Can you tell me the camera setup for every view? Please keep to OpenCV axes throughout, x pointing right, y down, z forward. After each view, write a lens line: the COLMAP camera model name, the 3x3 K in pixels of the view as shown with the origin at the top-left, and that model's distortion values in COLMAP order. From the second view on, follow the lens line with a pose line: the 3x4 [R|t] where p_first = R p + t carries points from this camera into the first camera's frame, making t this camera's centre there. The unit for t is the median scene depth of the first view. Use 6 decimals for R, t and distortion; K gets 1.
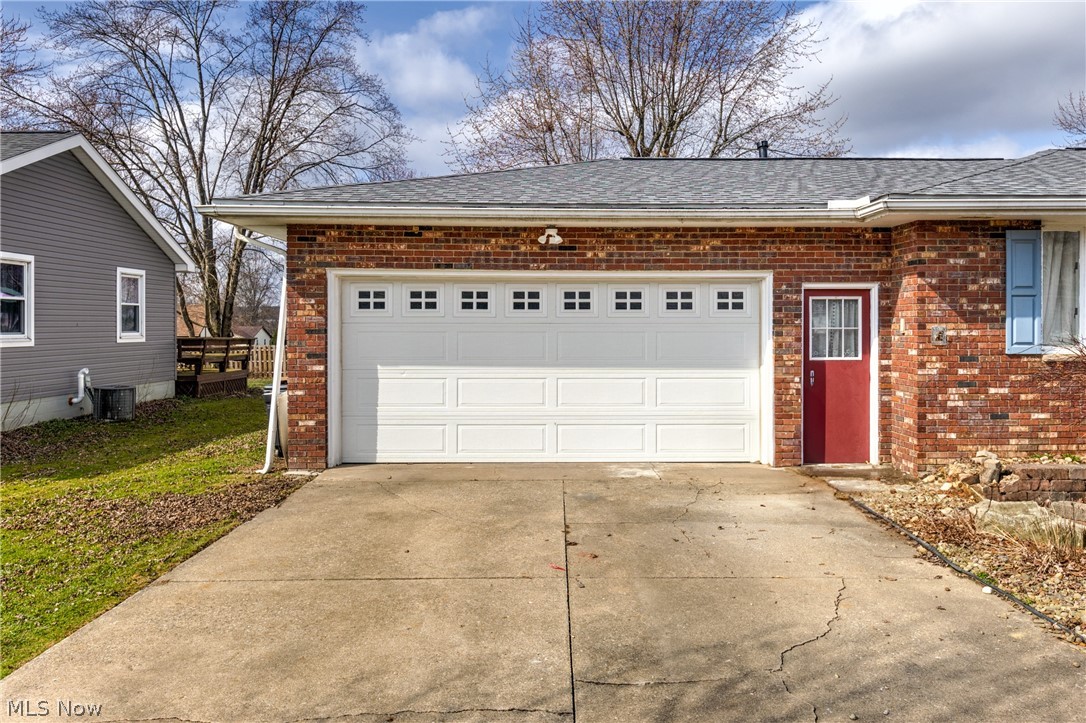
lens RADIAL K [[677.8, 0, 542.2], [0, 677.8, 325.6], [0, 0, 1]] dist [0.002893, 0.000783]
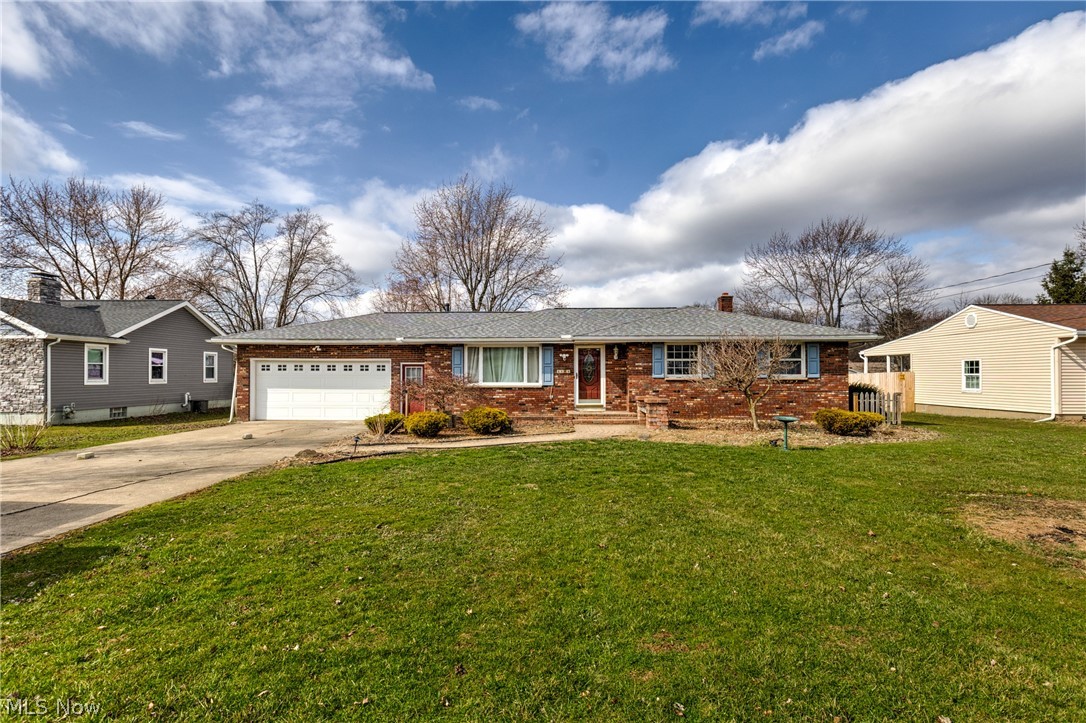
lens RADIAL K [[470.5, 0, 517.2], [0, 470.5, 366.8], [0, 0, 1]] dist [-0.000297, -0.000264]
pose [[0.998870, 0.000540, -0.047527, 1.007616], [-0.001369, 0.999848, -0.017401, -0.006553], [0.047510, 0.017446, 0.998718, -1.103032]]
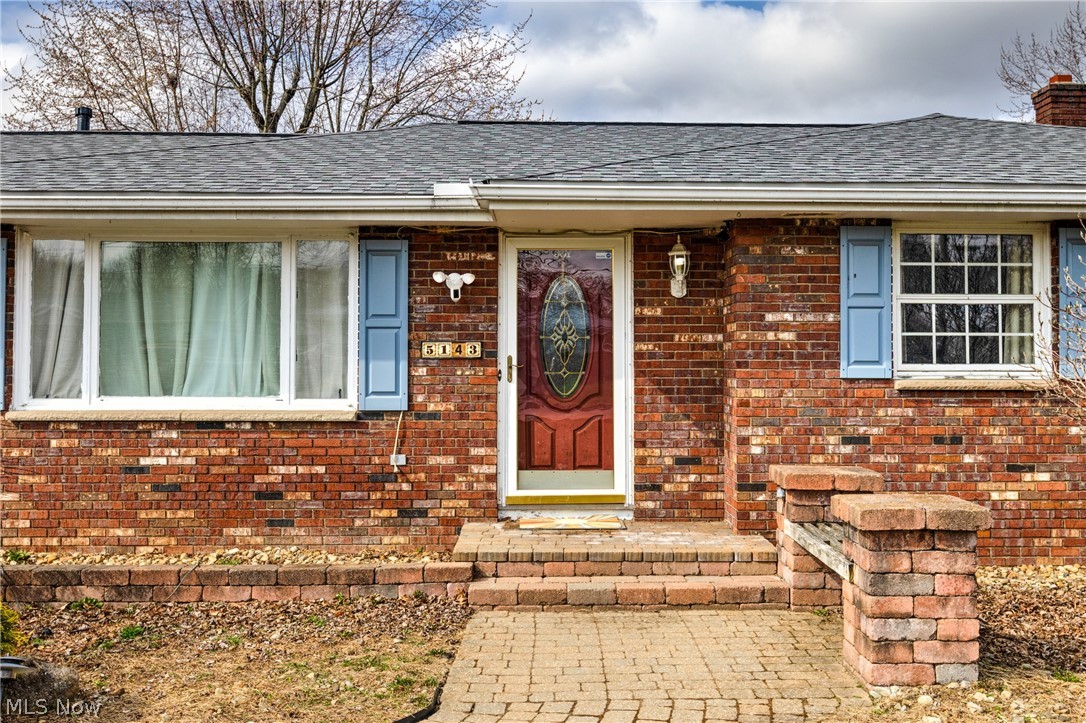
lens RADIAL K [[982.8, 0, 544.1], [0, 982.8, 343.3], [0, 0, 1]] dist [-0.009241, -0.006345]
pose [[0.999699, 0.003653, 0.024260, 1.176953], [-0.003158, 0.999787, -0.020412, -0.008558], [-0.024329, 0.020329, 0.999497, -0.040519]]
